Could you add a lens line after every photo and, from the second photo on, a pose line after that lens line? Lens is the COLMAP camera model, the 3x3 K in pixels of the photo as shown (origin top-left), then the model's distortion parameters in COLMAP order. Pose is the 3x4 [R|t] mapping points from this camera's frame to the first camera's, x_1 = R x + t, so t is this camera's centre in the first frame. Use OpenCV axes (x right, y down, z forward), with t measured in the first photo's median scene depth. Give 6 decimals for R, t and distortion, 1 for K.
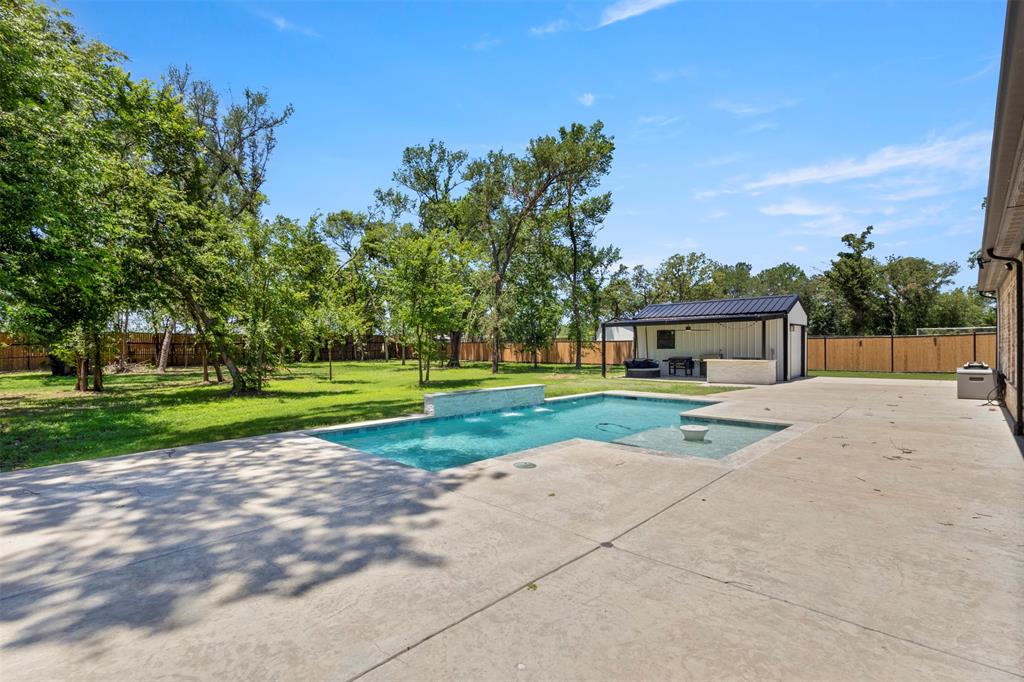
lens RADIAL K [[476.8, 0, 514.8], [0, 476.8, 346.7], [0, 0, 1]] dist [-0.011459, 0.000258]
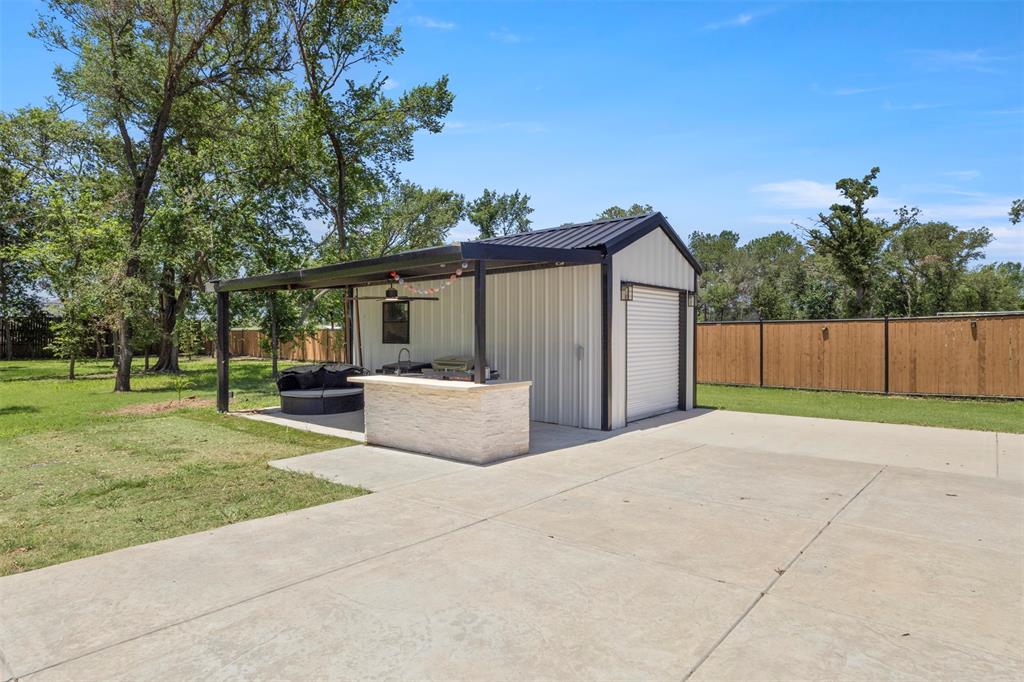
lens RADIAL K [[571.5, 0, 512.0], [0, 571.5, 341.0], [0, 0, 1]] dist [-0.003121, -0.000396]
pose [[0.997930, 0.004279, 0.064175, 0.161894], [-0.004848, 0.999950, 0.008715, -0.001205], [-0.064134, -0.009008, 0.997901, 0.189909]]
